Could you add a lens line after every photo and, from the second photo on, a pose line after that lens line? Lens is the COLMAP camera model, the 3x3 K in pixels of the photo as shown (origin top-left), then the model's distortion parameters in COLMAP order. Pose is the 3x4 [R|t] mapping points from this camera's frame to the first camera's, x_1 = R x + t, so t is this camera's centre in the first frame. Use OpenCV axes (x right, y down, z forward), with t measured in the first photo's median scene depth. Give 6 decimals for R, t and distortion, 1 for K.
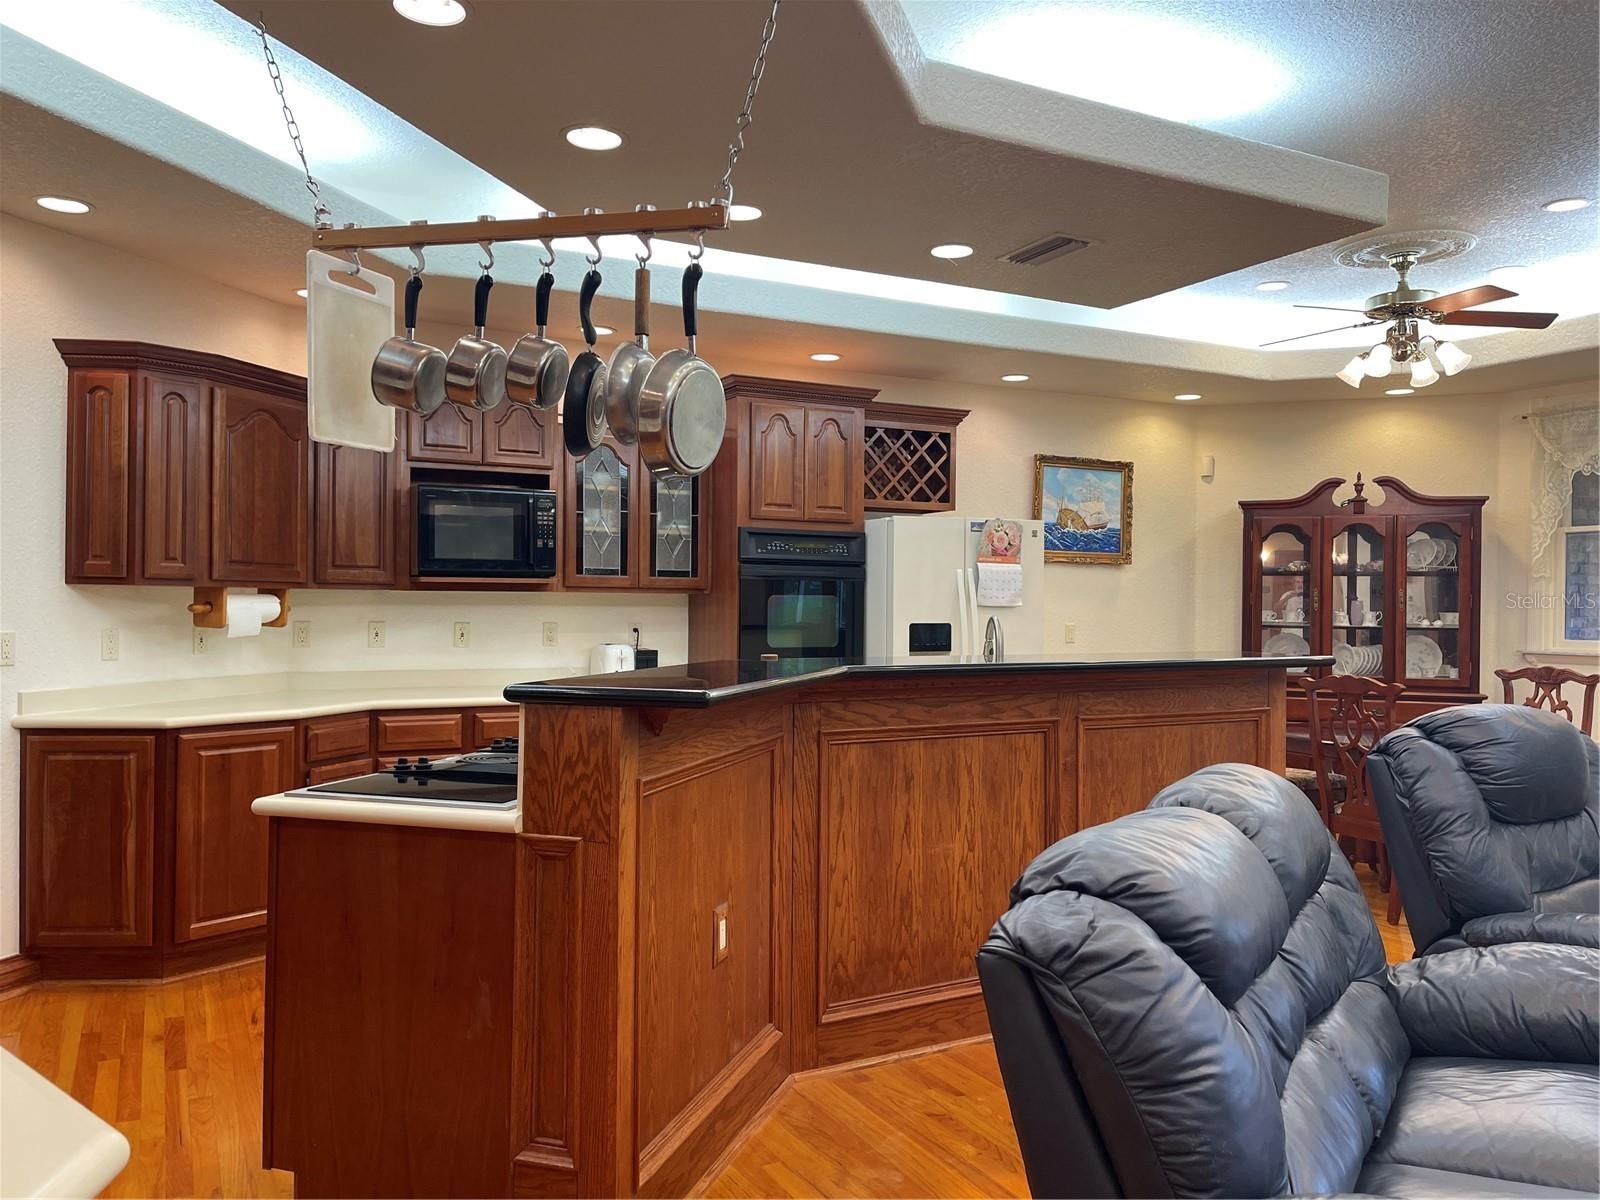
lens RADIAL K [[1200.2, 0, 834.6], [0, 1200.2, 645.5], [0, 0, 1]] dist [0.091624, -0.118132]
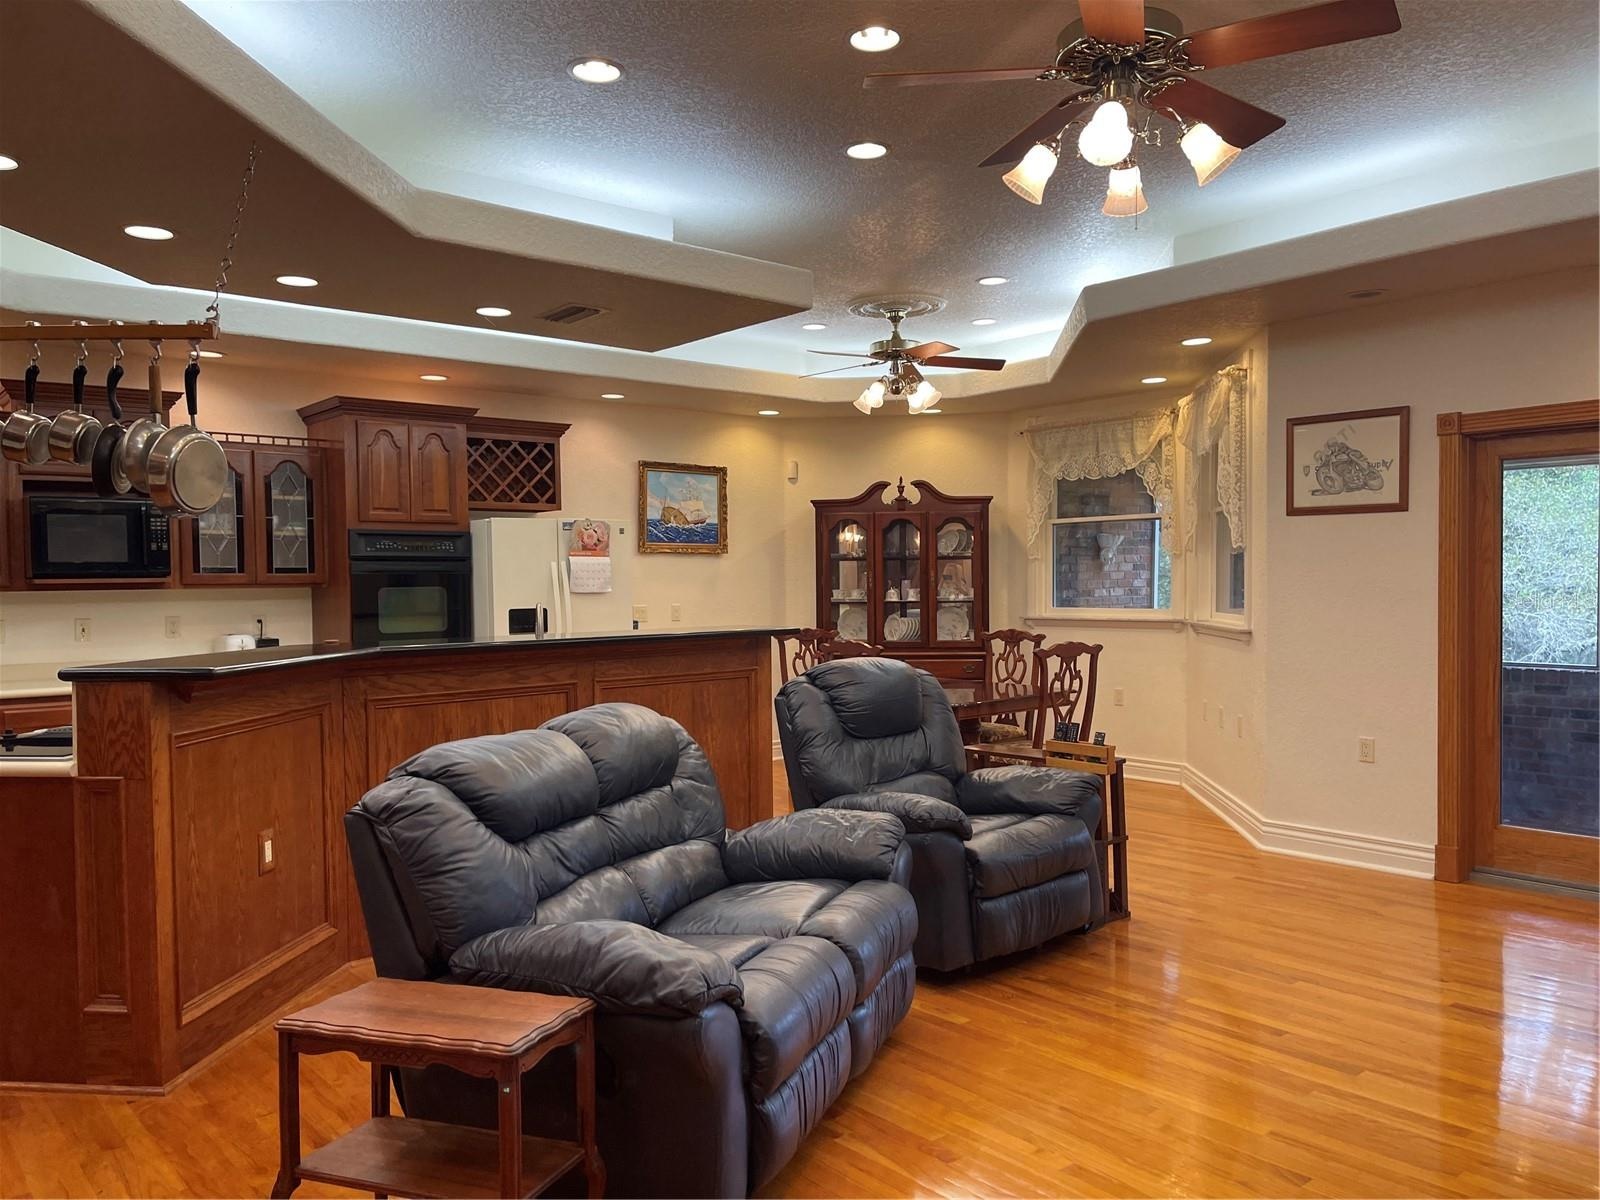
lens RADIAL K [[1200.2, 0, 834.6], [0, 1200.2, 645.5], [0, 0, 1]] dist [0.091624, -0.118132]
pose [[0.977817, -0.033382, 0.206783, 0.129772], [0.029554, 0.999330, 0.021574, 0.001208], [-0.207365, -0.014984, 0.978149, -0.228551]]
